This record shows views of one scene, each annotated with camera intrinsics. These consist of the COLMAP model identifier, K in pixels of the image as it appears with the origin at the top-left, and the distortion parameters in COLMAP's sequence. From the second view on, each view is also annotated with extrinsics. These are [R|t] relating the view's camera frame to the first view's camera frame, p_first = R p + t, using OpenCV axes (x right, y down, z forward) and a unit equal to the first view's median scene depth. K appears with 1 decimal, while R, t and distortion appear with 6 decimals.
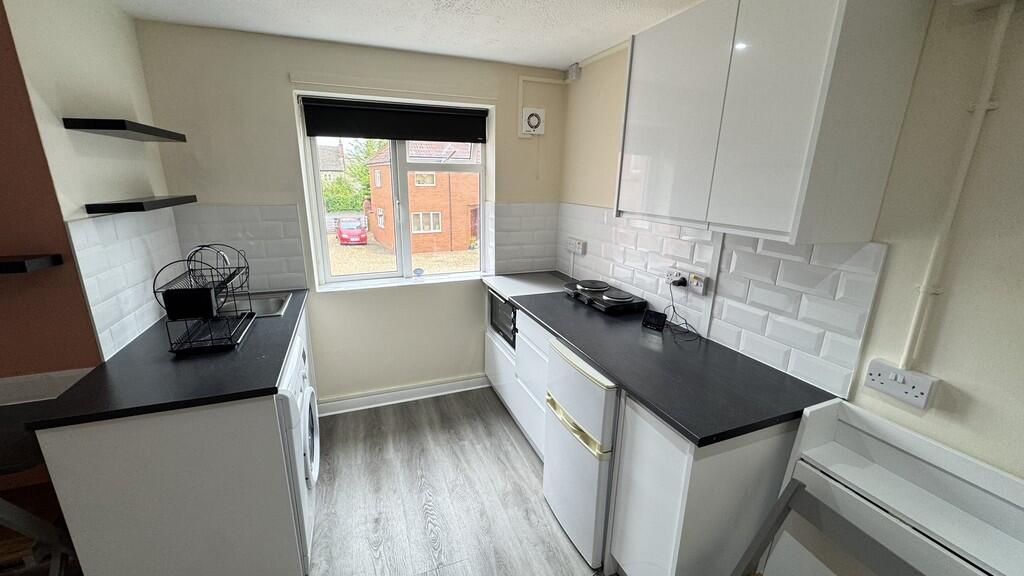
lens RADIAL K [[405.7, 0, 512.3], [0, 405.7, 289.1], [0, 0, 1]] dist [0.003518, 0.000677]
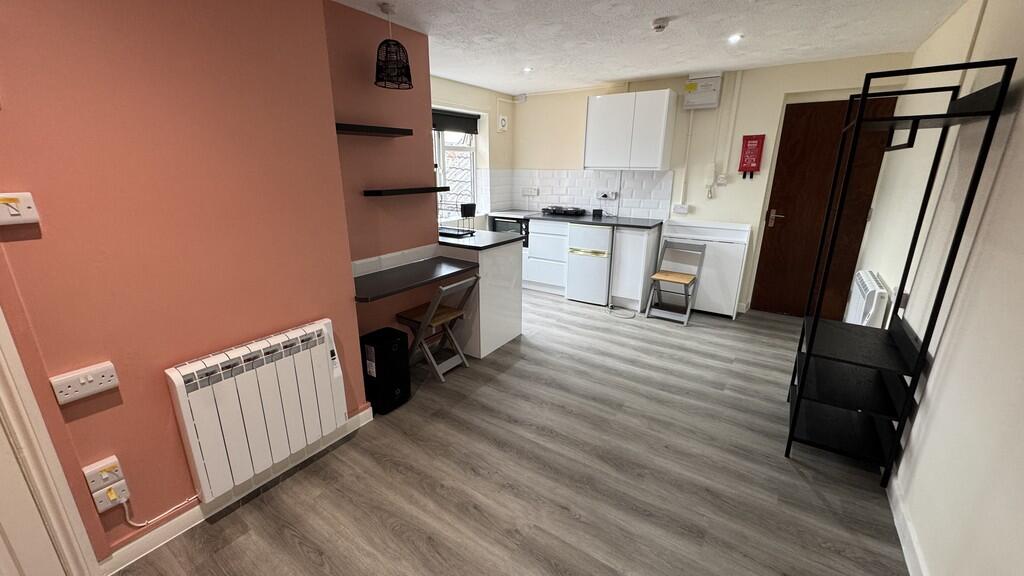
lens RADIAL K [[405.7, 0, 511.1], [0, 405.7, 287.1], [0, 0, 1]] dist [0.003518, 0.000677]
pose [[0.824387, -0.176380, 0.537844, -1.112332], [0.159632, 0.984087, 0.078043, 0.184243], [-0.543051, 0.021519, 0.839424, -0.564338]]
